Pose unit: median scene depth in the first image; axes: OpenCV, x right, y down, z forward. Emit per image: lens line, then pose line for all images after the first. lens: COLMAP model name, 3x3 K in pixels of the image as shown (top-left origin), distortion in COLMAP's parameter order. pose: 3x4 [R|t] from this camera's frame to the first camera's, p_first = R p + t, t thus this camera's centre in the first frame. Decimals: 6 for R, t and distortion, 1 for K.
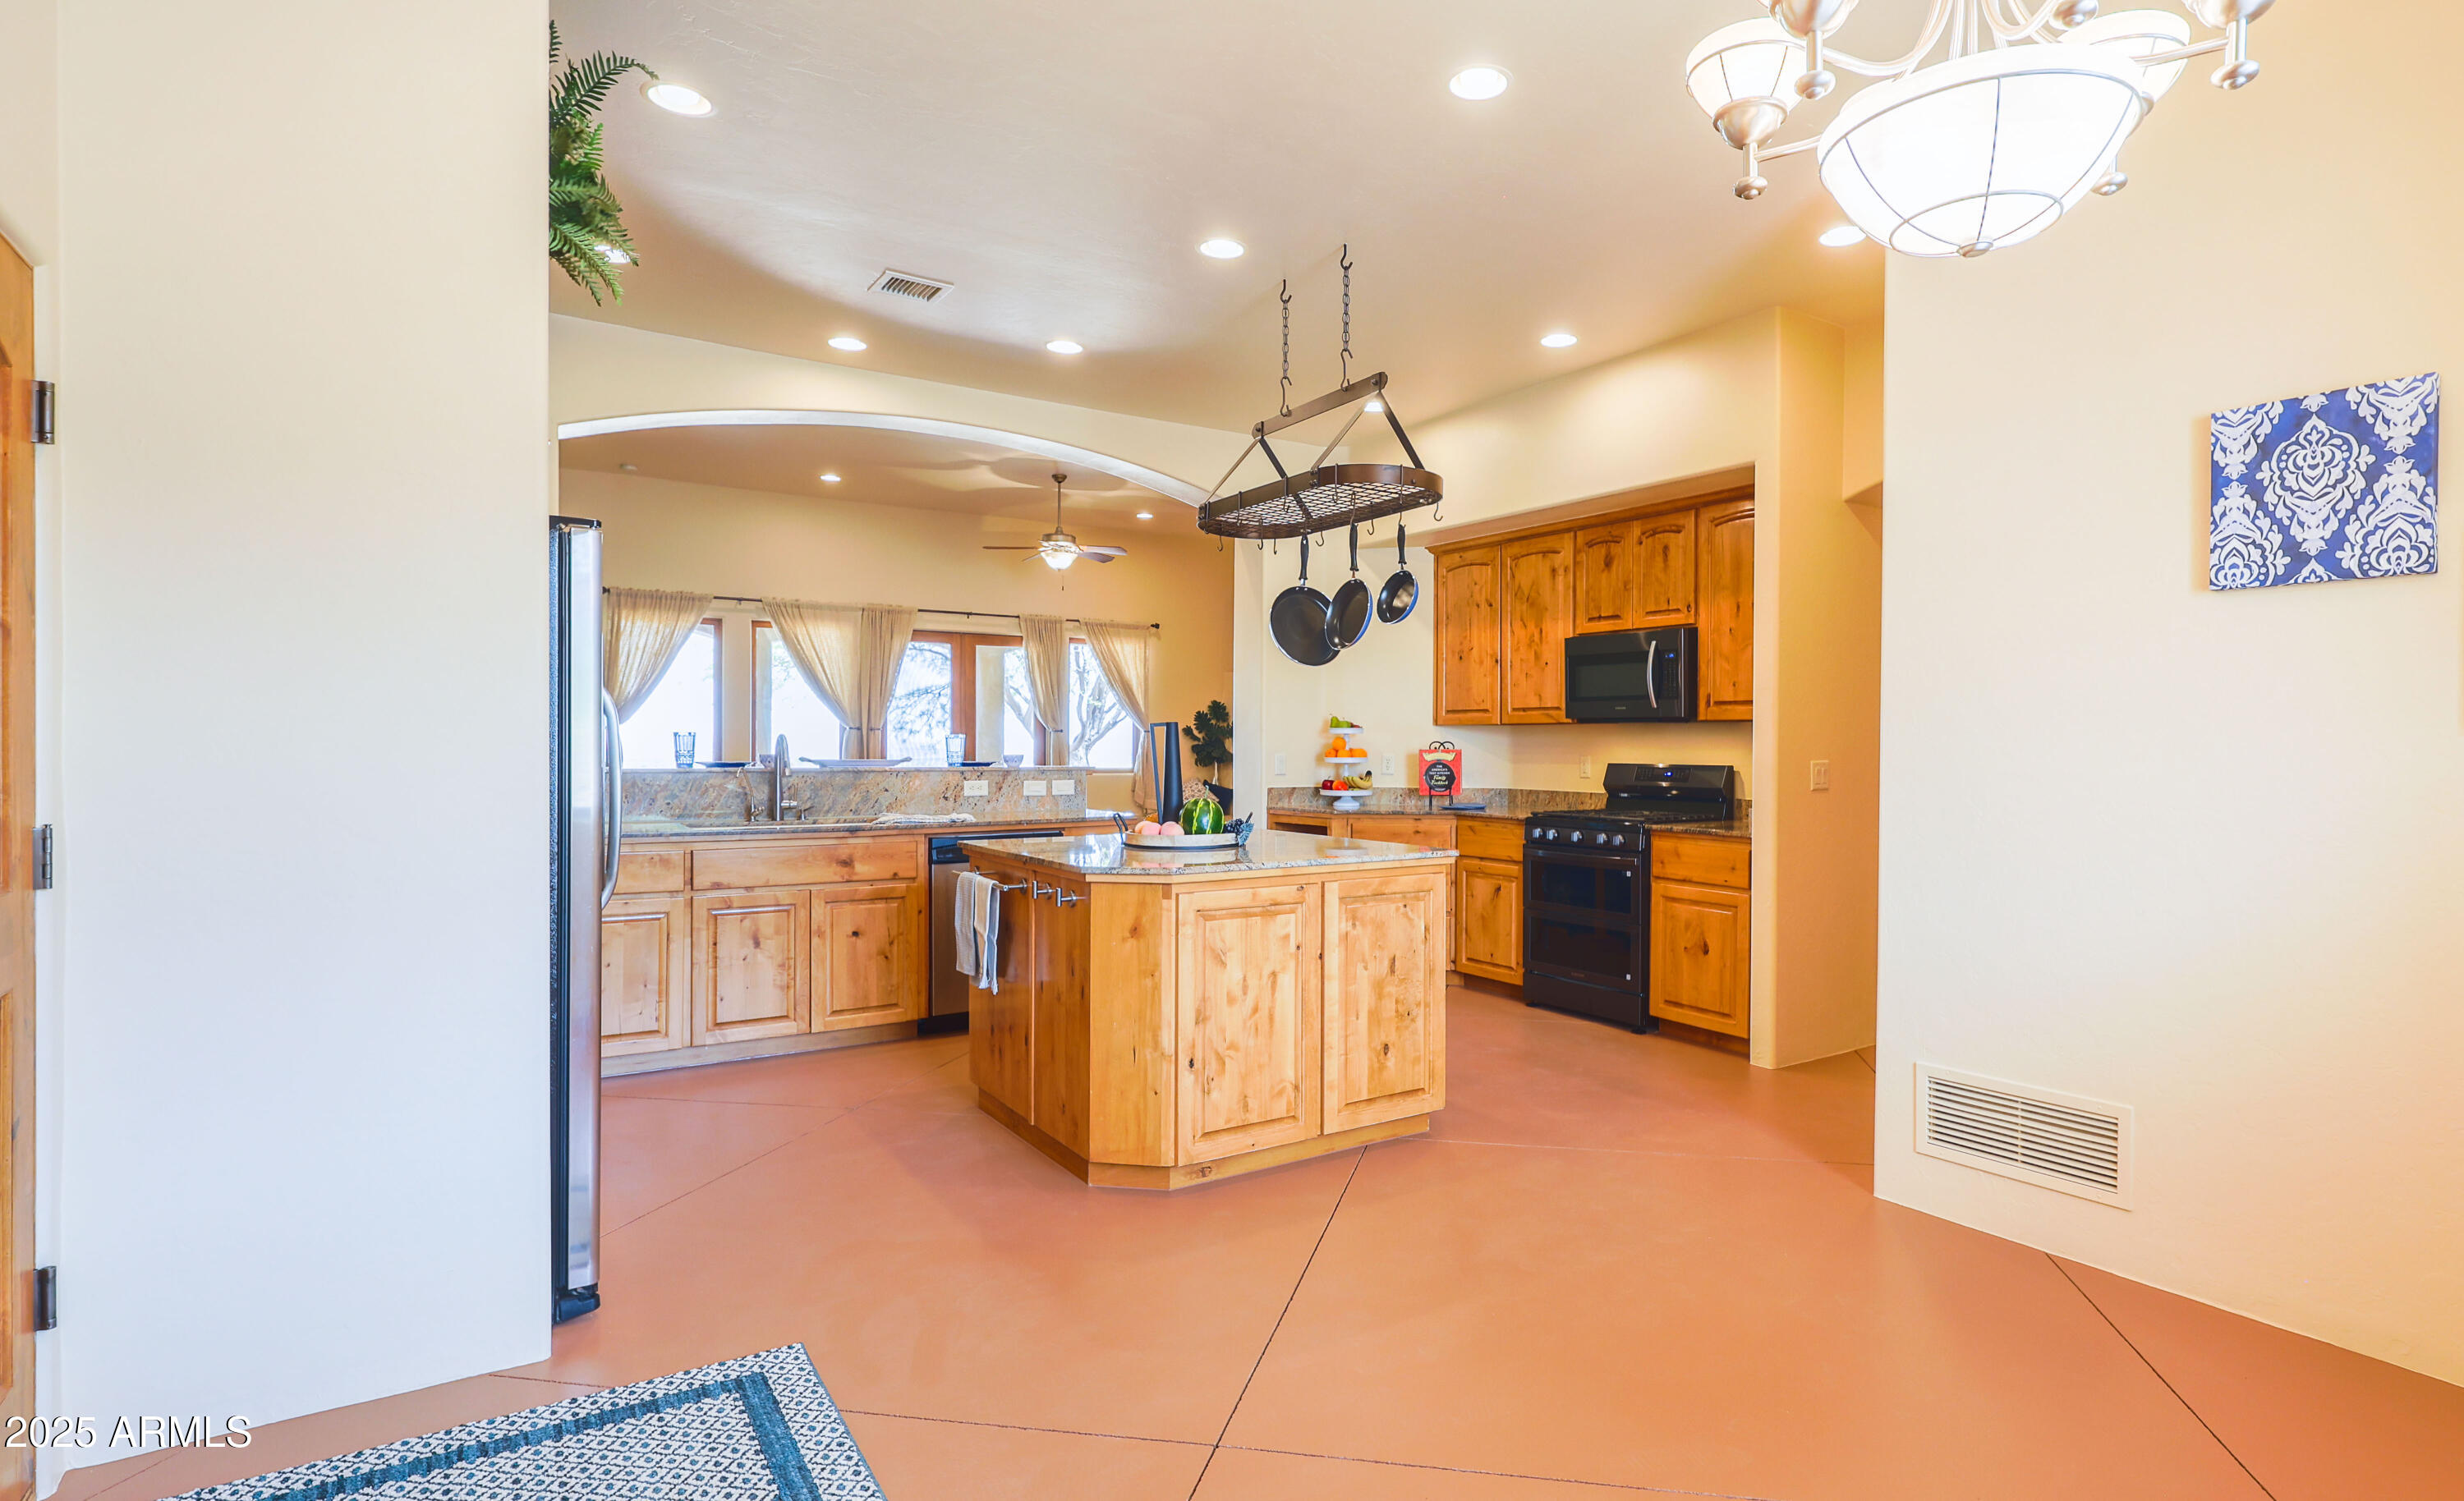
lens RADIAL K [[1254.8, 0, 1363.4], [0, 1254.8, 751.3], [0, 0, 1]] dist [0.001304, 0.000138]
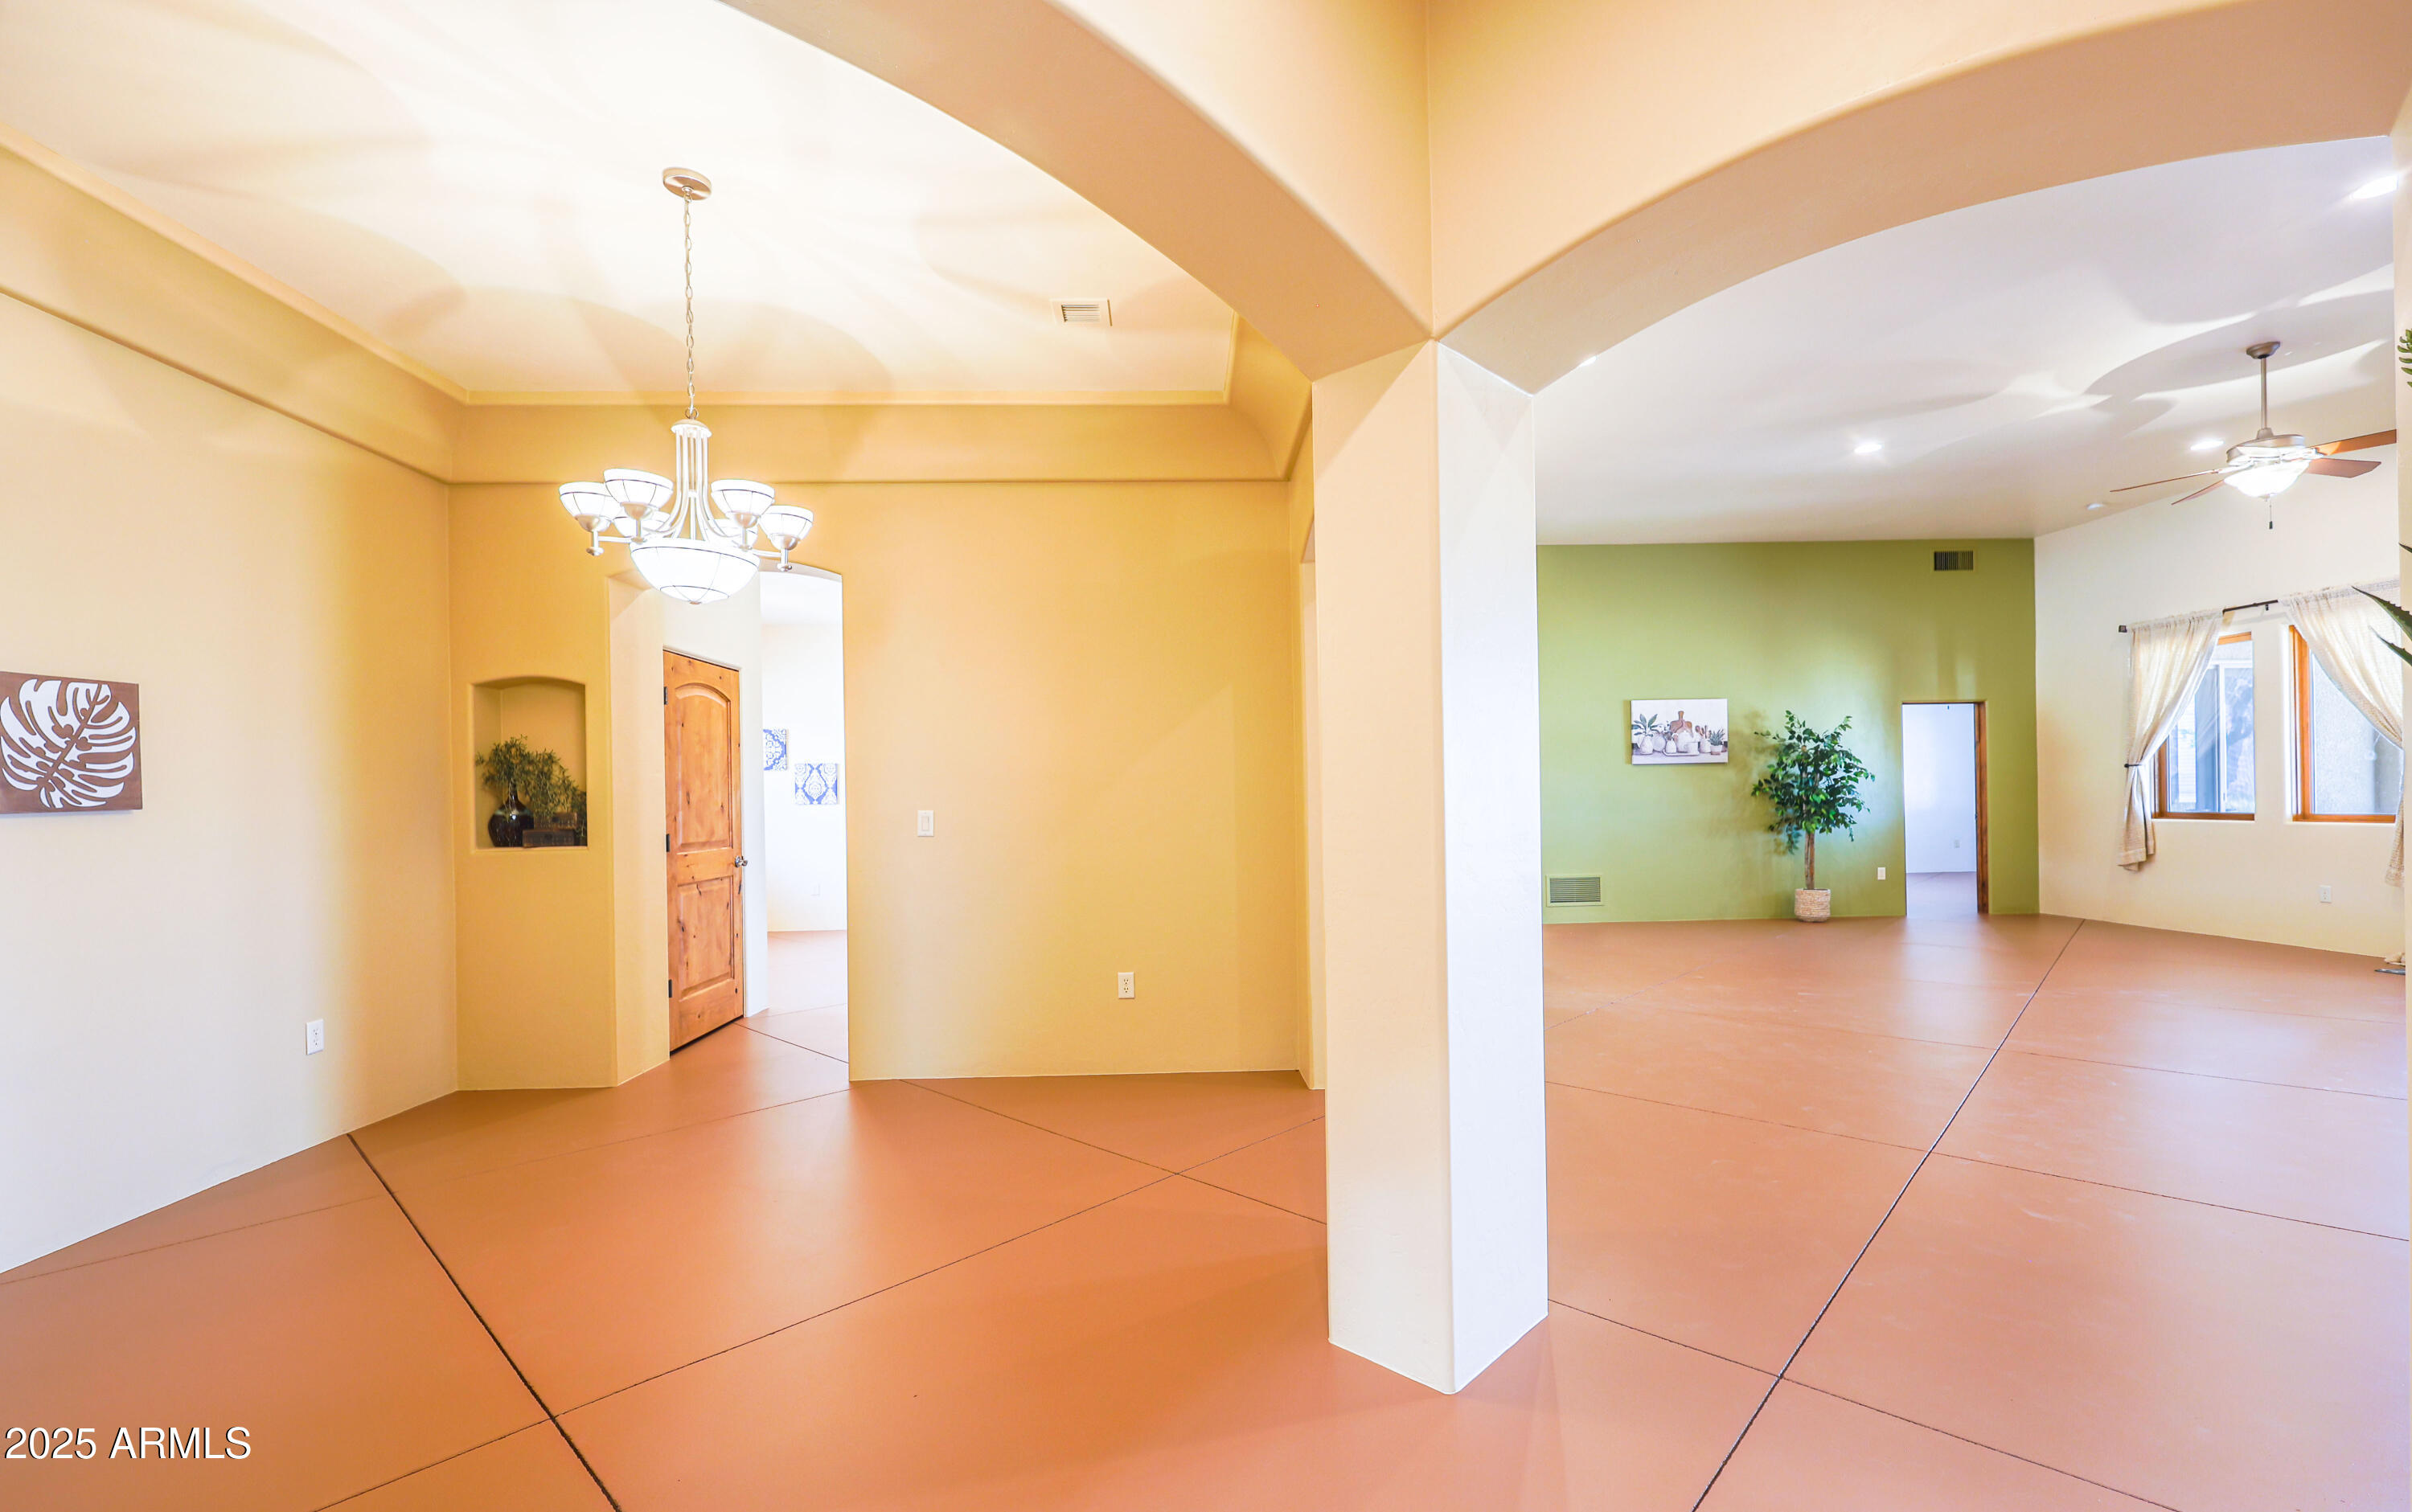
lens RADIAL K [[1017.9, 0, 1210.9], [0, 1017.9, 794.5], [0, 0, 1]] dist [-0.000147, -0.000087]
pose [[-0.559388, -0.000408, -0.828906, 0.844392], [0.009932, 0.999925, -0.007195, 0.002626], [0.828847, -0.012257, -0.559341, 1.529623]]
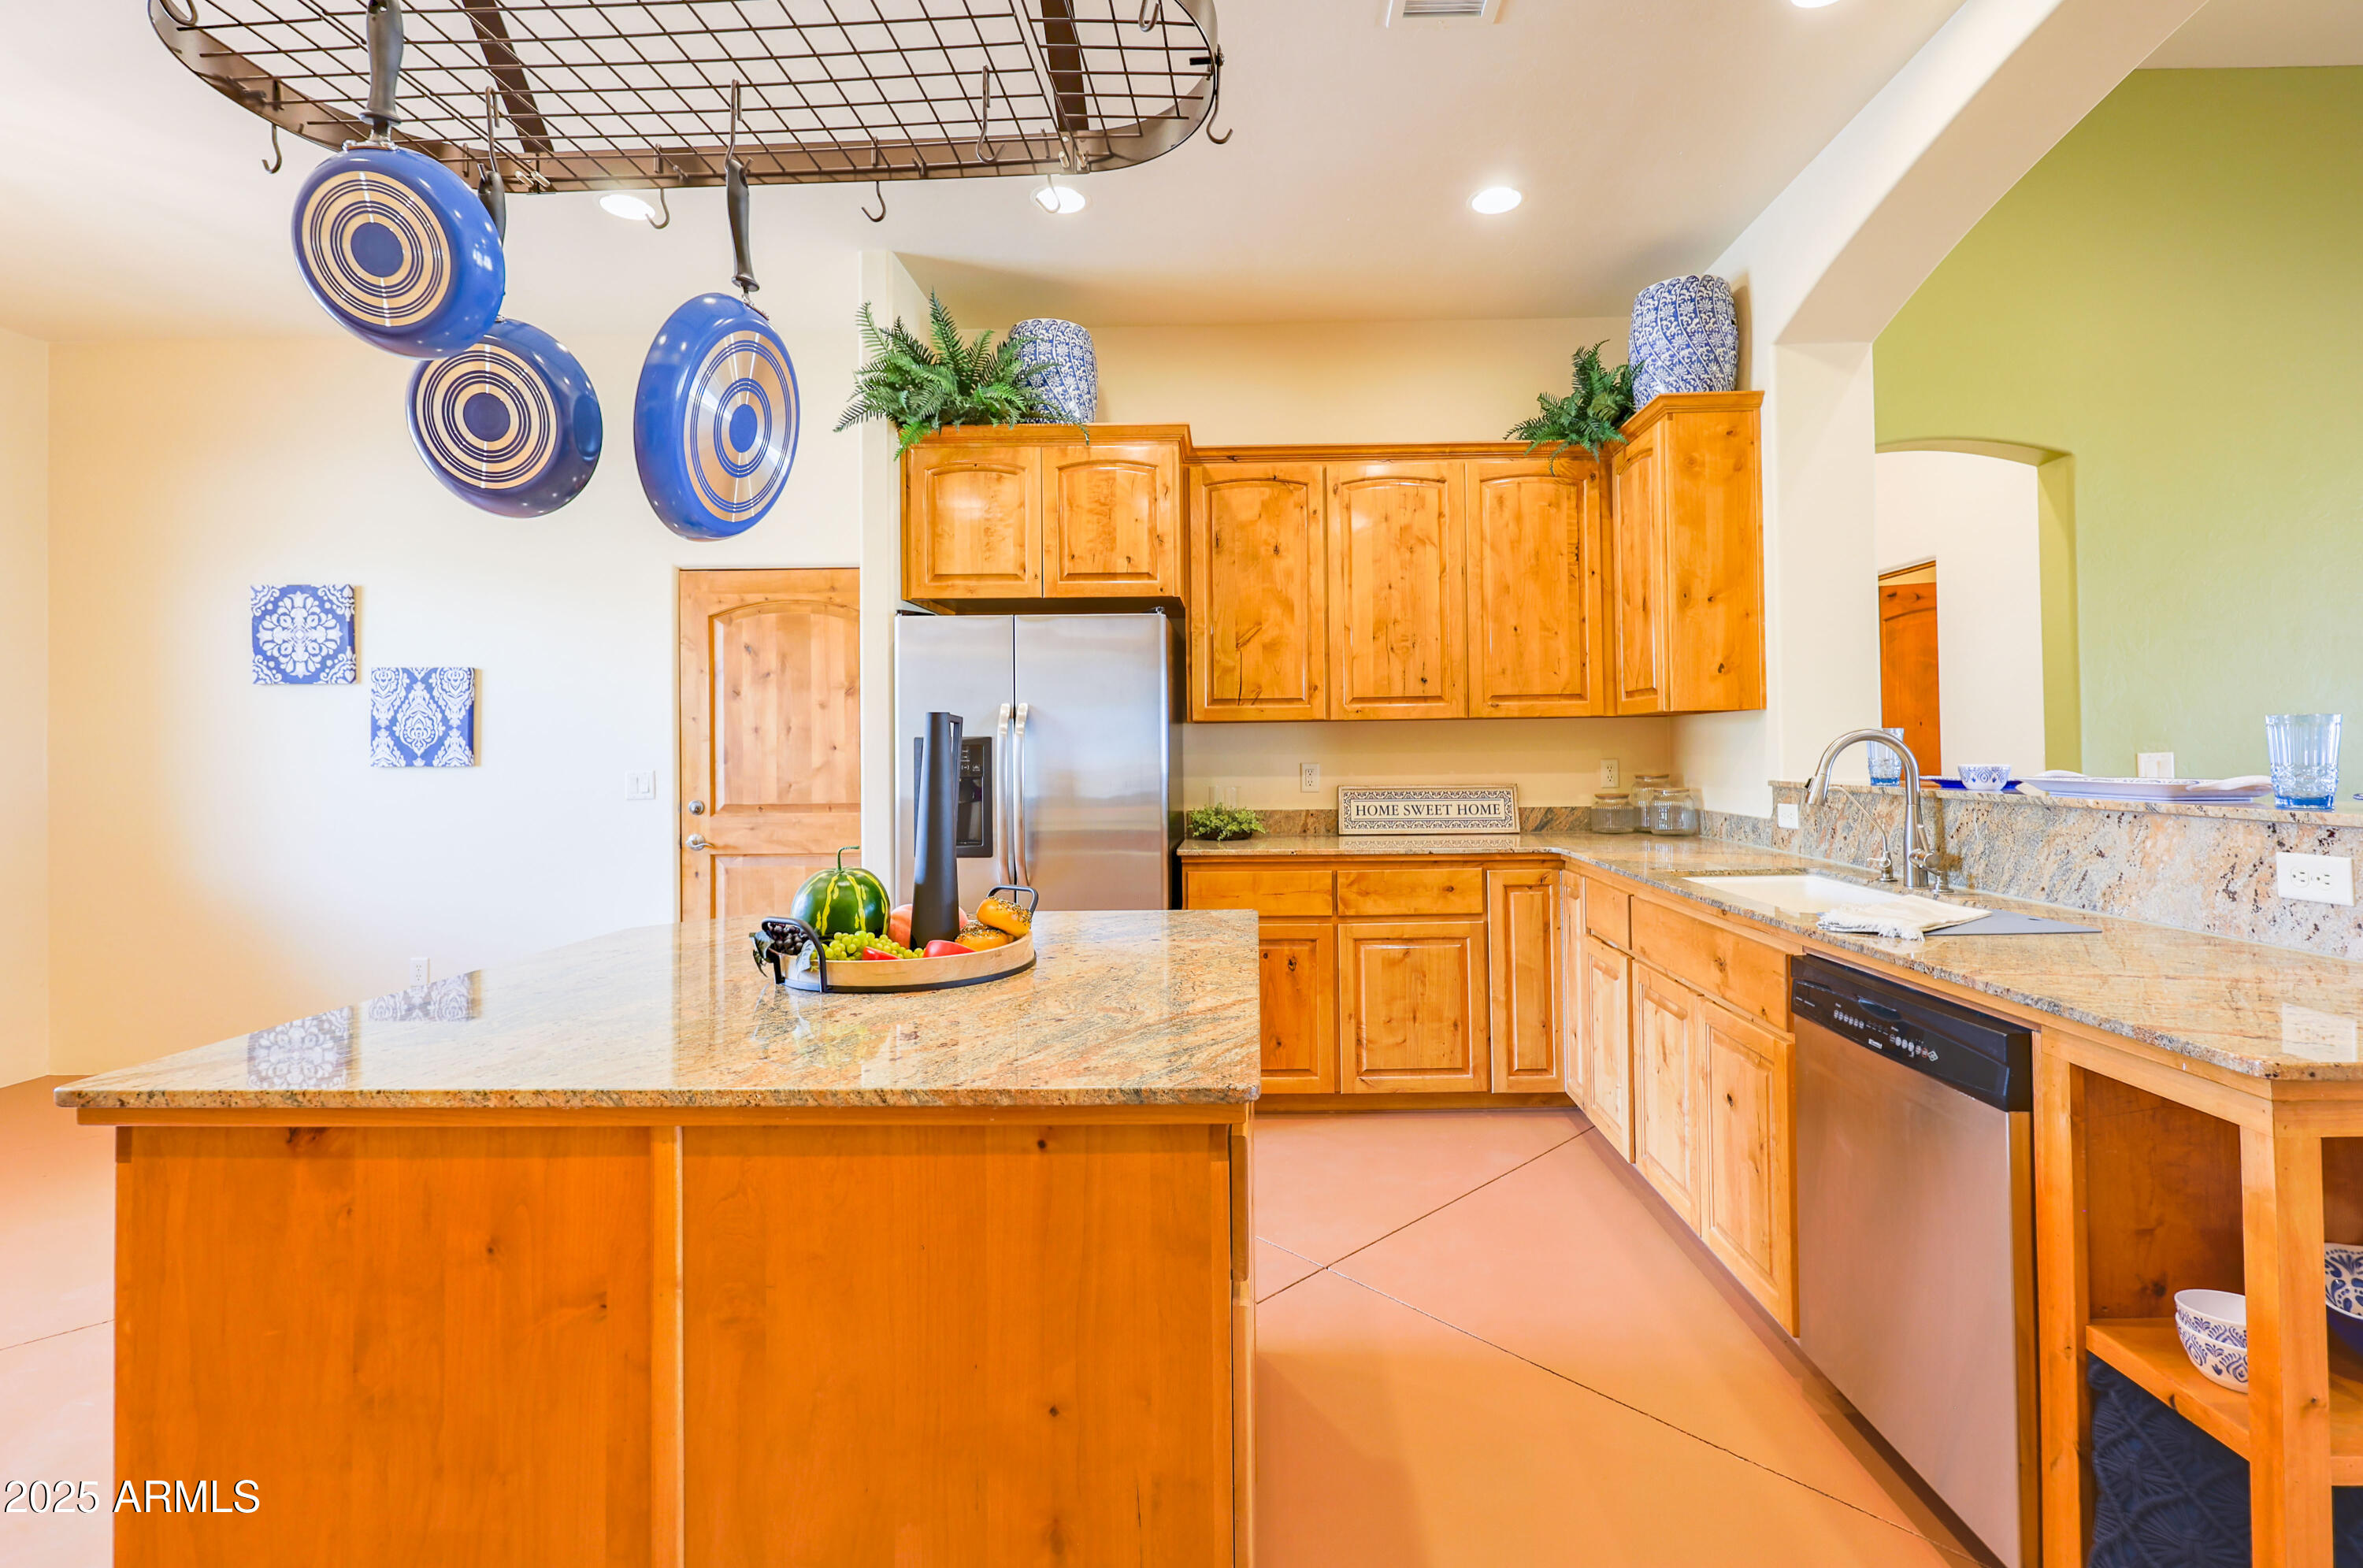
lens RADIAL K [[1056.2, 0, 1241.5], [0, 1056.2, 738.2], [0, 0, 1]] dist [0.002103, -0.000663]
pose [[-0.595365, -0.009858, -0.803395, 0.075262], [0.006307, 0.999837, -0.016943, -0.003805], [0.803430, -0.015155, -0.595206, 0.940099]]
